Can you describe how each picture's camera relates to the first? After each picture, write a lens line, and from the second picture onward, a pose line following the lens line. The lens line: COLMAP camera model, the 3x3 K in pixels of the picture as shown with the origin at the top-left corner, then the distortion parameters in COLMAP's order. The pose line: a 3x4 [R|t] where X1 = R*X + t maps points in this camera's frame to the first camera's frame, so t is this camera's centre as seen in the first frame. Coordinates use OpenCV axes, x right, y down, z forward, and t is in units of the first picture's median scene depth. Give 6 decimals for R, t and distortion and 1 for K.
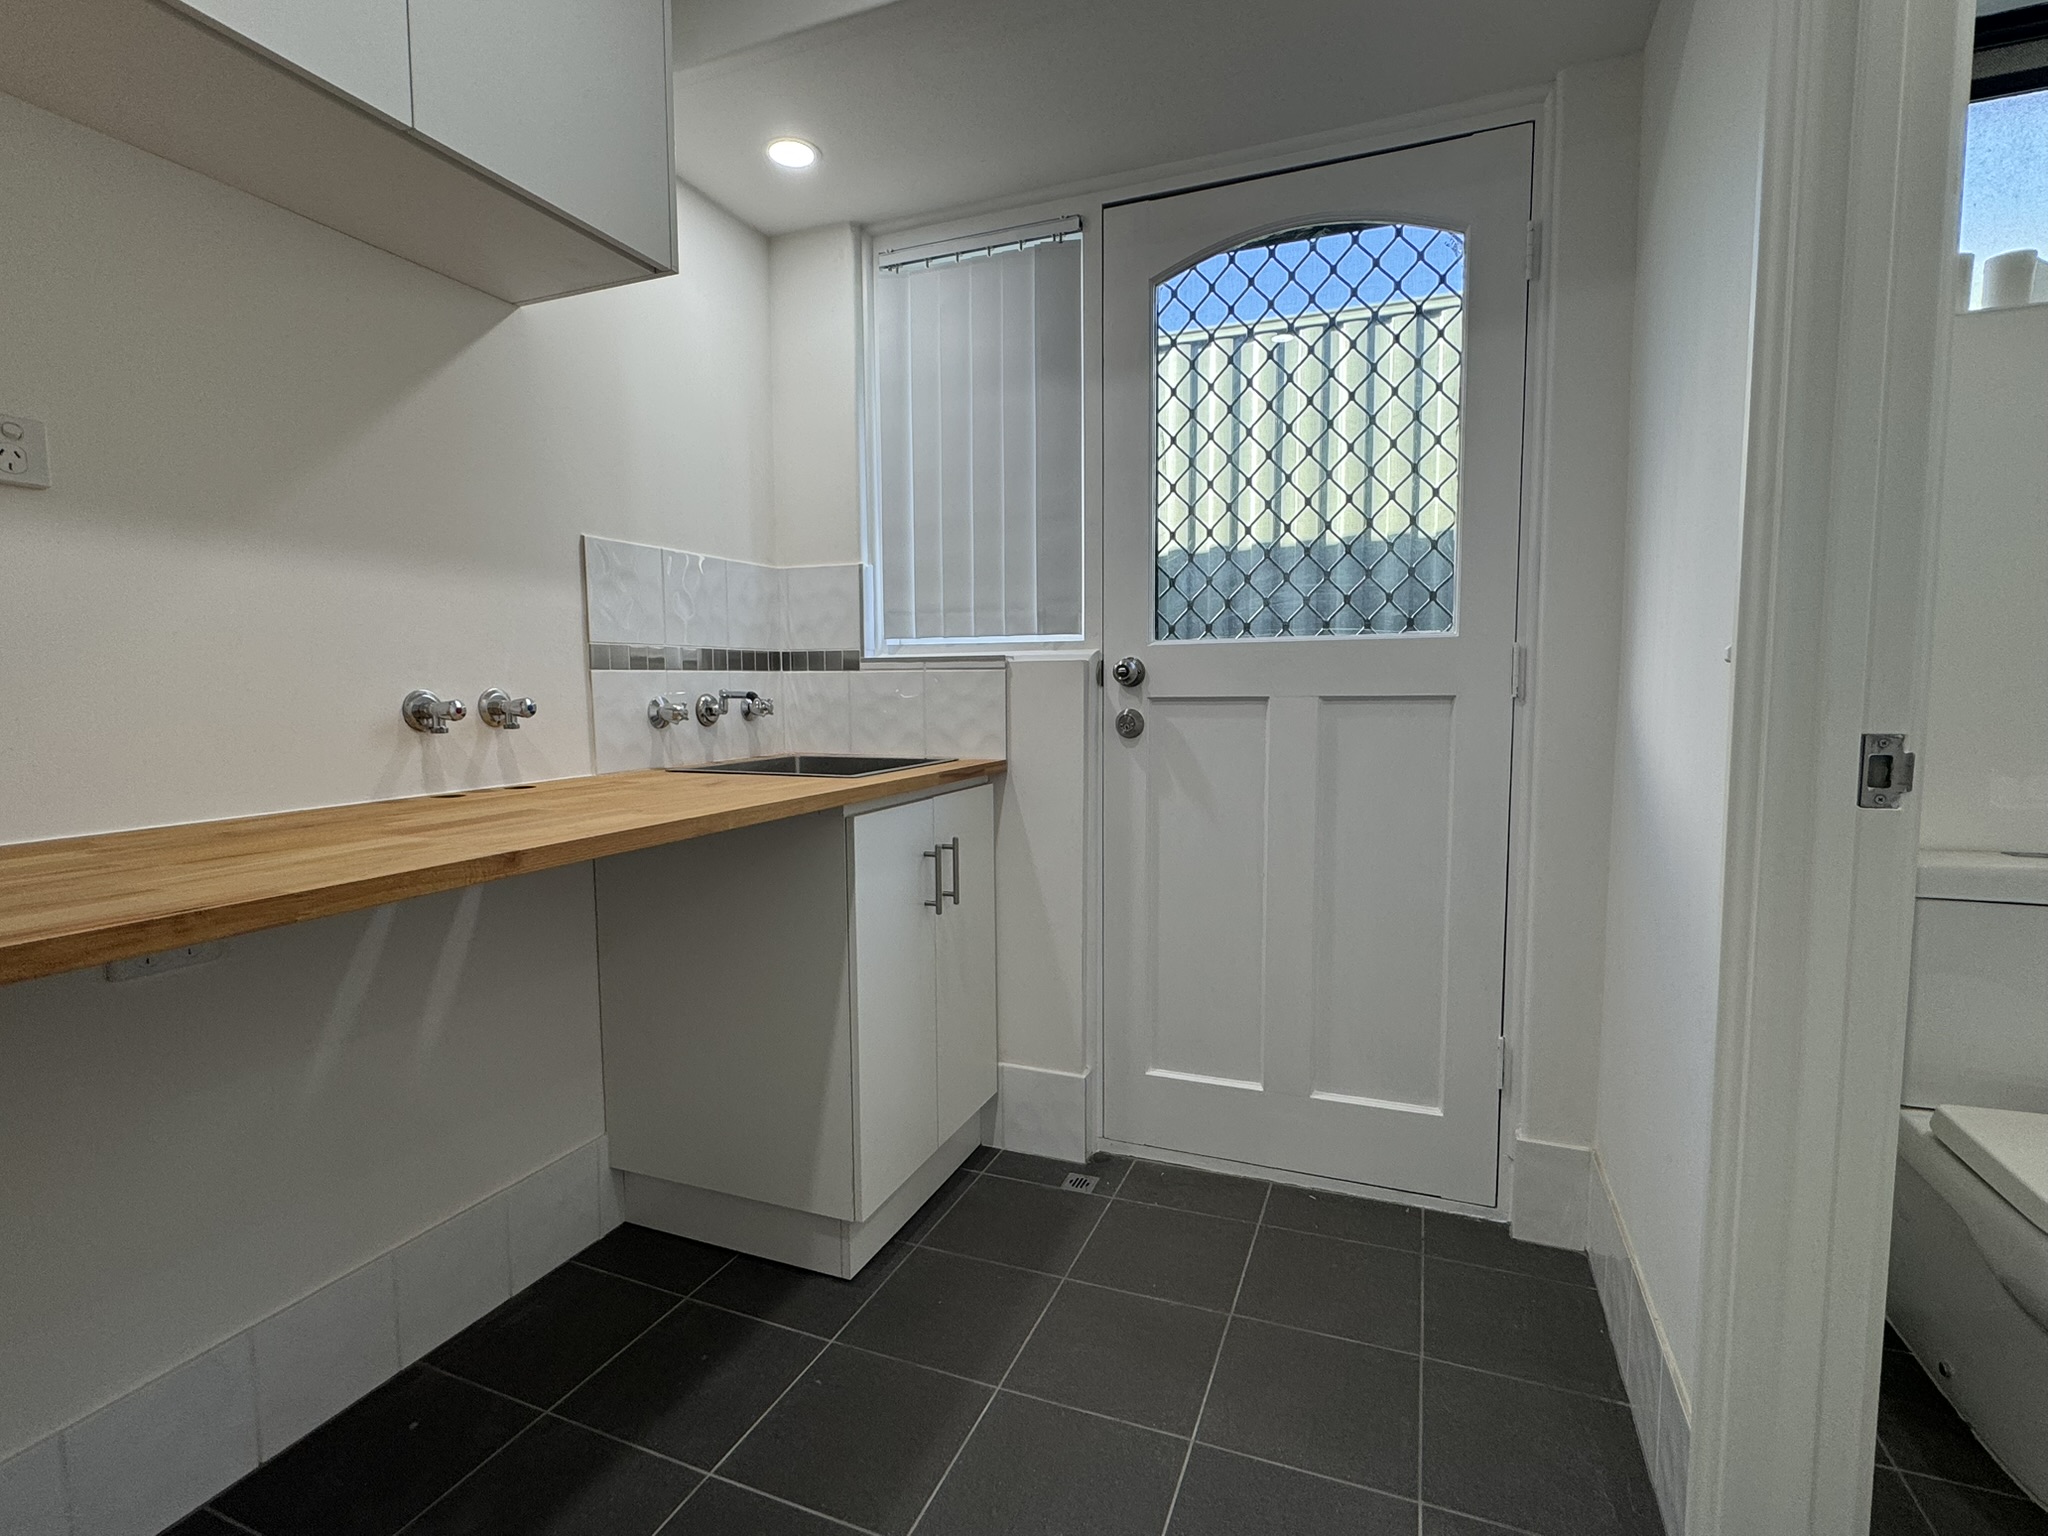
lens RADIAL K [[984.8, 0, 1020.1], [0, 984.8, 772.6], [0, 0, 1]] dist [-0.006574, 0.001183]
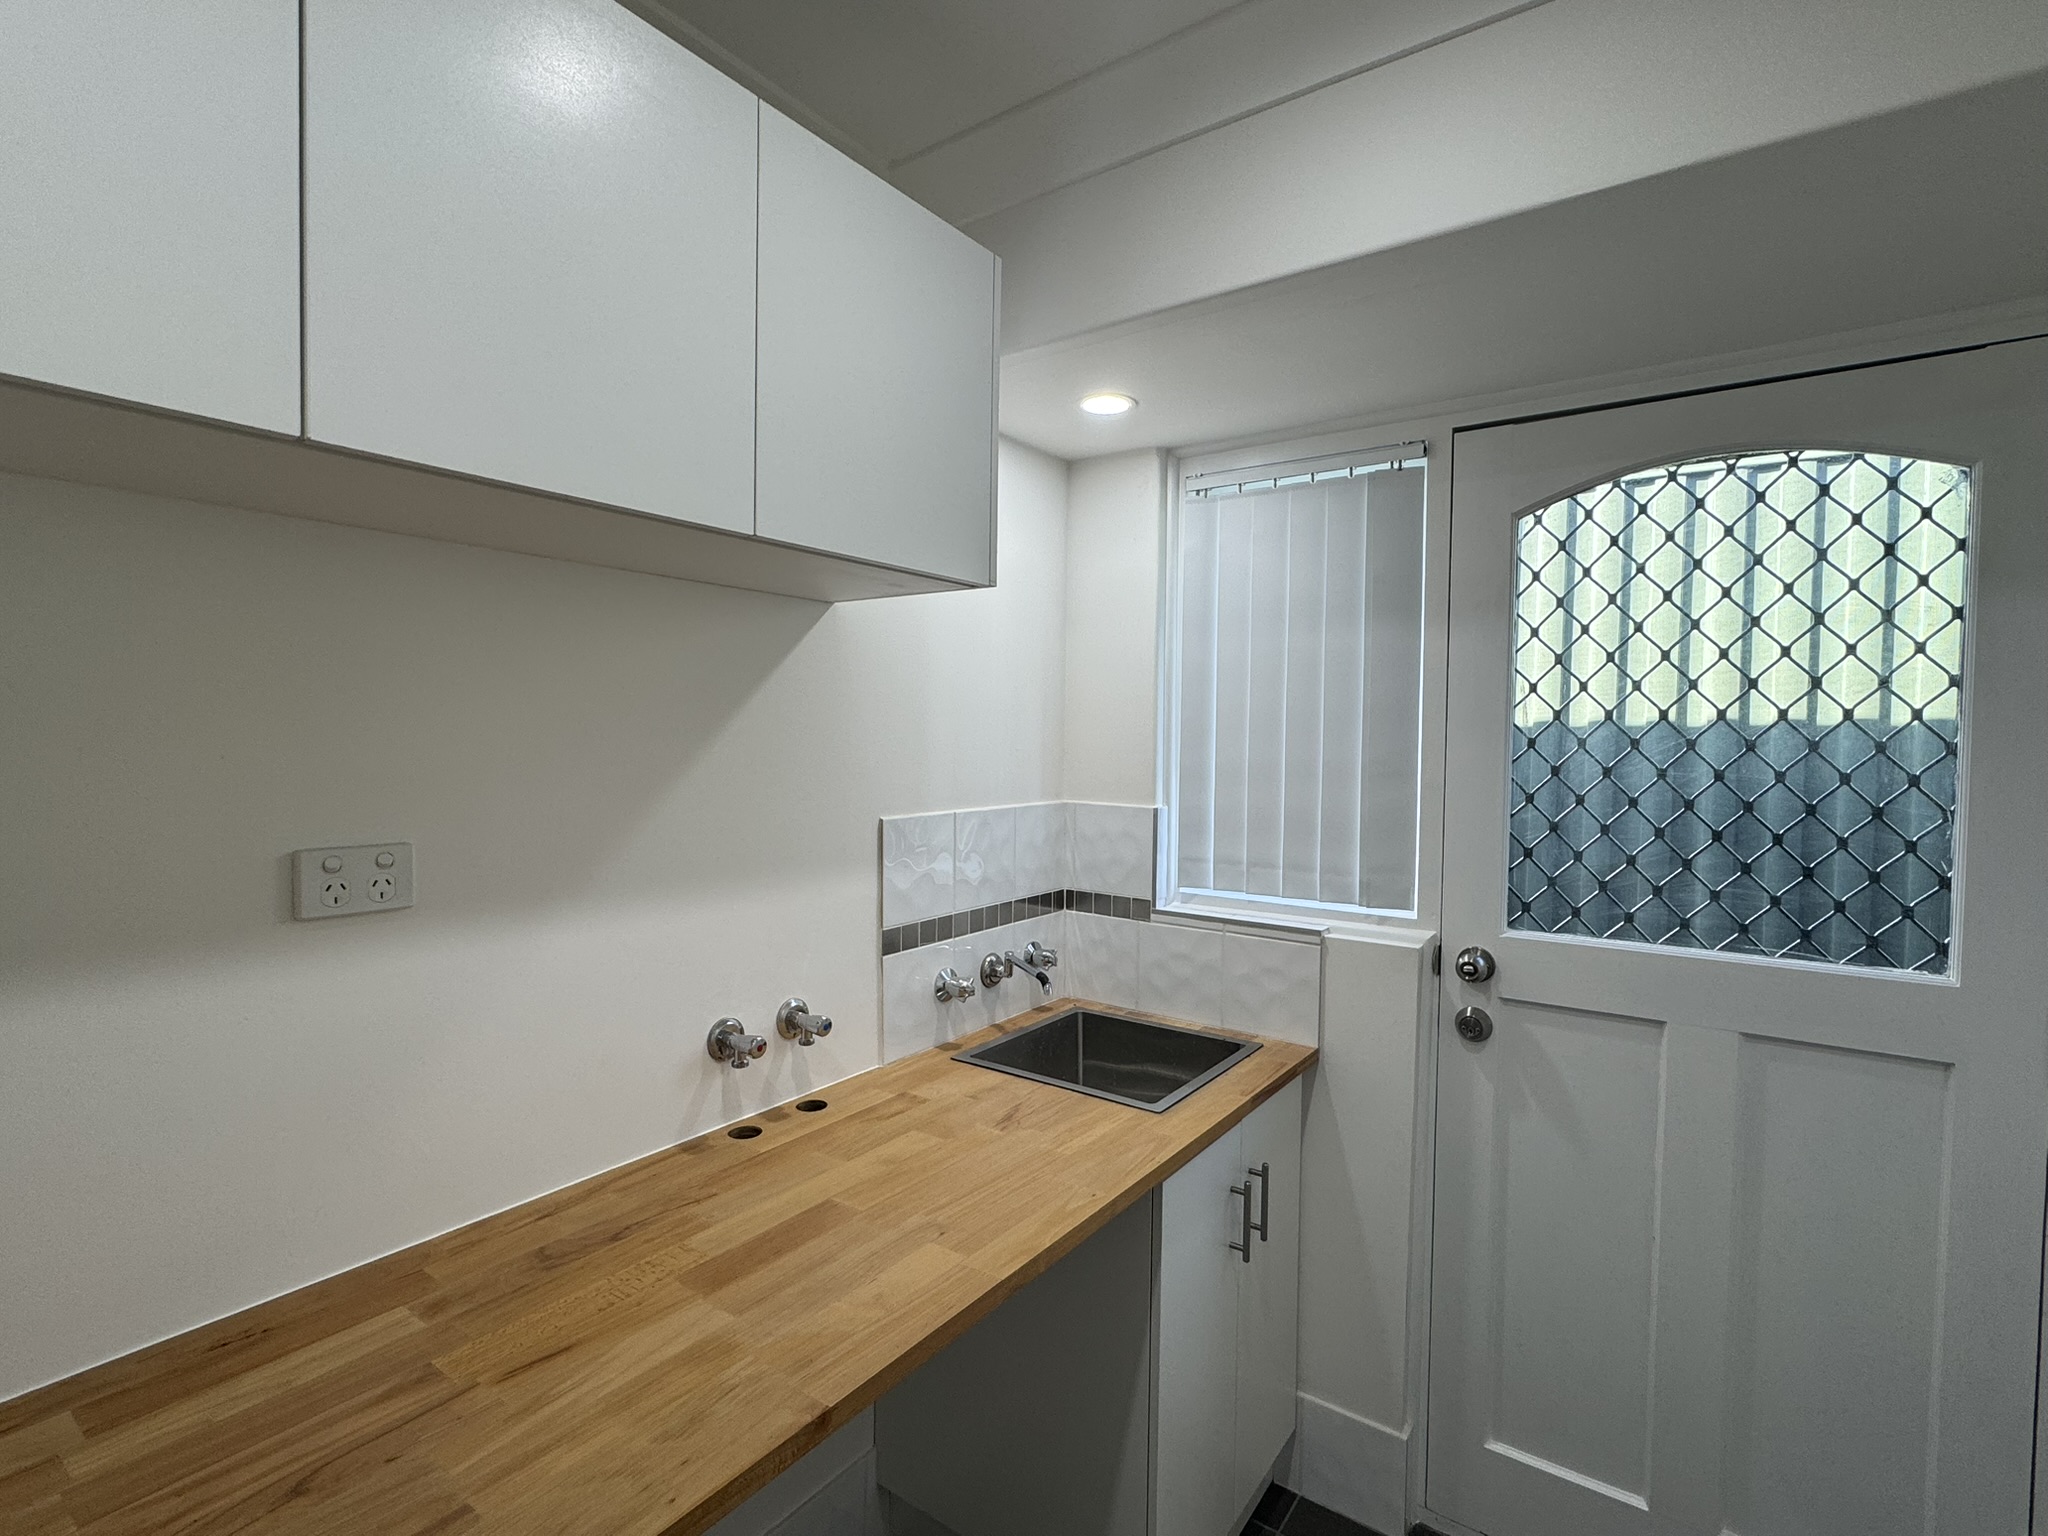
lens RADIAL K [[984.8, 0, 1017.9], [0, 984.8, 763.2], [0, 0, 1]] dist [-0.006574, 0.001183]
pose [[0.971466, 0.025868, -0.235765, -0.075414], [-0.037543, 0.998274, -0.045165, -0.220220], [0.234190, 0.052727, 0.970760, 0.077649]]
